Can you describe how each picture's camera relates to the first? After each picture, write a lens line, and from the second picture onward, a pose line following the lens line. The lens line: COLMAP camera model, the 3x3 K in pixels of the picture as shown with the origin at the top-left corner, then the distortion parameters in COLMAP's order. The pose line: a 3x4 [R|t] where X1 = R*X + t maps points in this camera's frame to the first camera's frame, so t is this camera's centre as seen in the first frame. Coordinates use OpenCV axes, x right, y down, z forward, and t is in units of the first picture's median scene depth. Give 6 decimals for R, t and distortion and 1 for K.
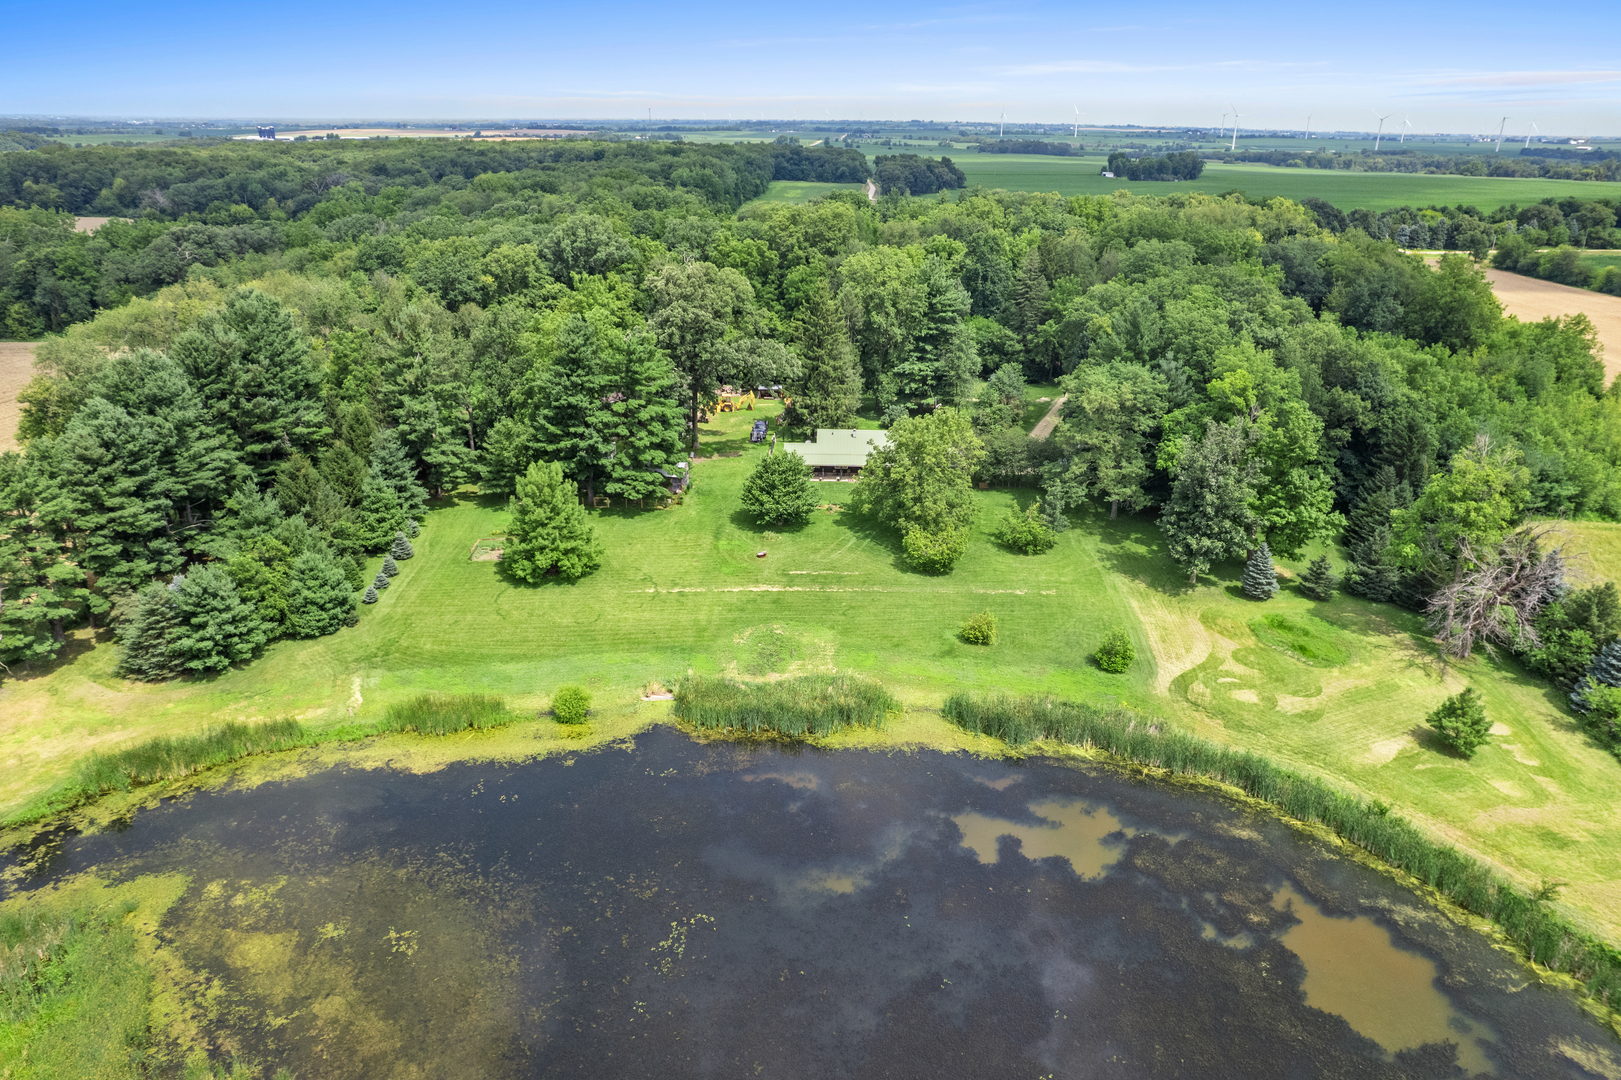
lens RADIAL K [[1043.9, 0, 809.7], [0, 1043.9, 539.3], [0, 0, 1]] dist [-0.029364, 0.001336]
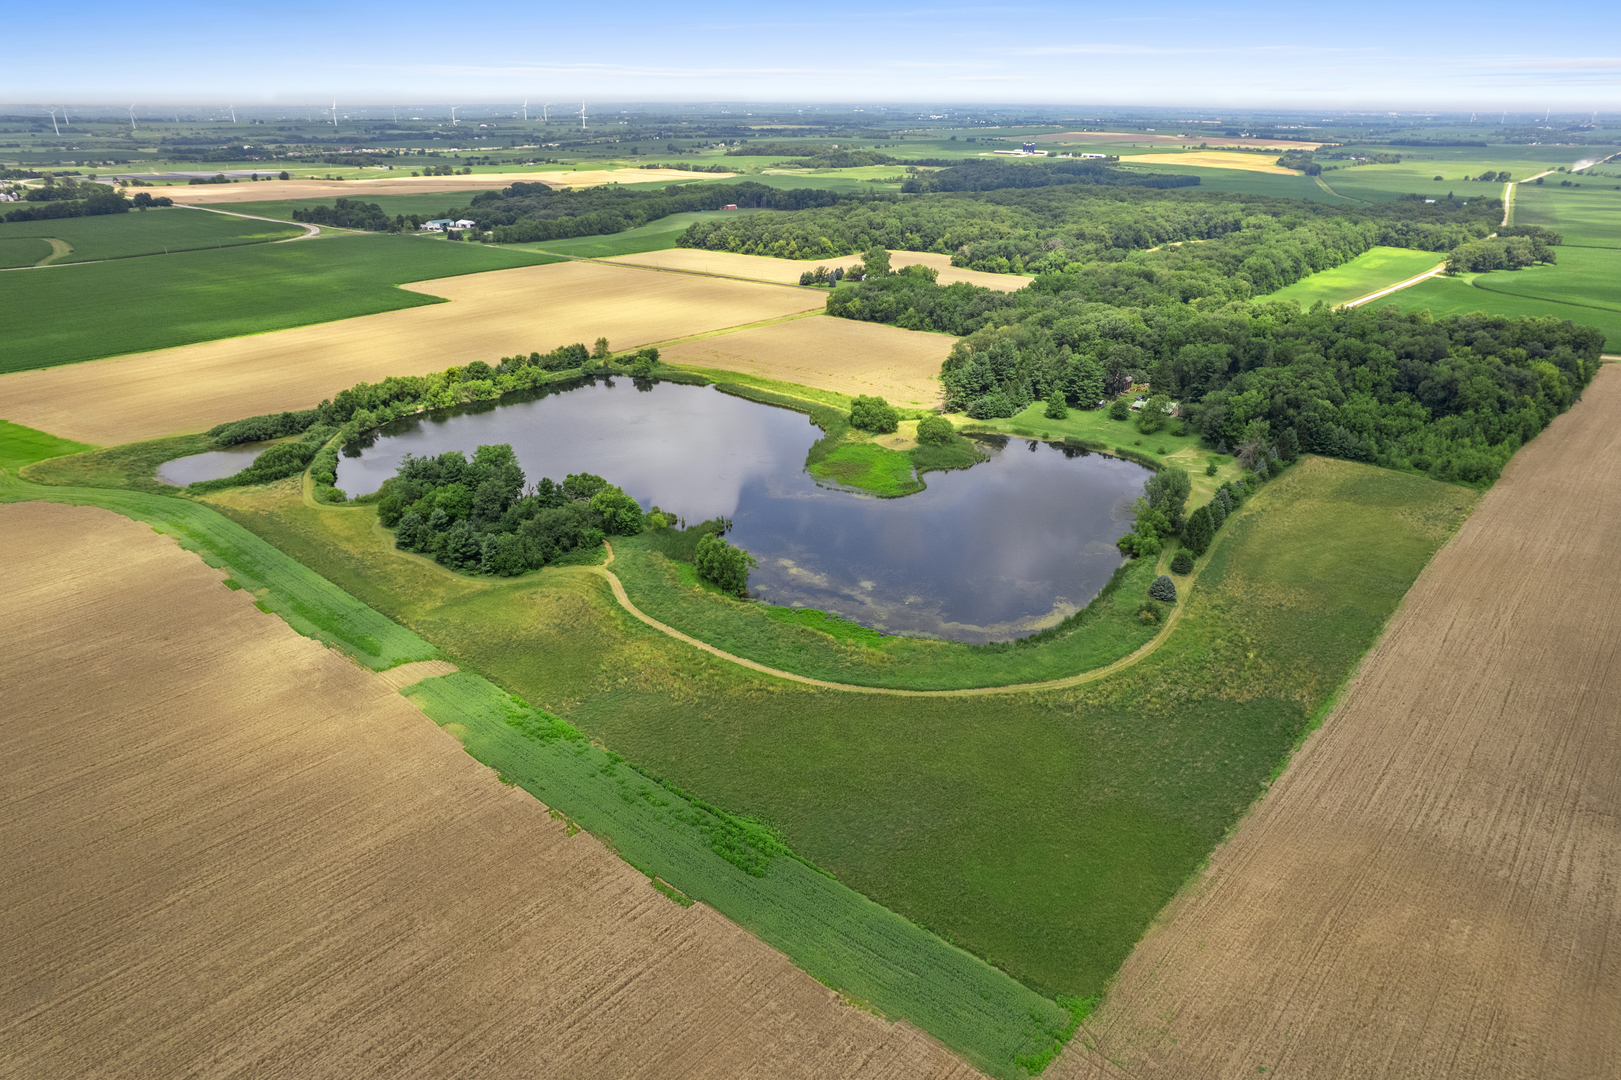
lens RADIAL K [[1043.9, 0, 810.8], [0, 1043.9, 539.4], [0, 0, 1]] dist [-0.029364, 0.001336]
pose [[0.796530, 0.234612, -0.557222, 1.353949], [-0.222556, 0.970704, 0.090568, 0.332820], [0.562146, 0.051873, 0.825410, -2.854651]]
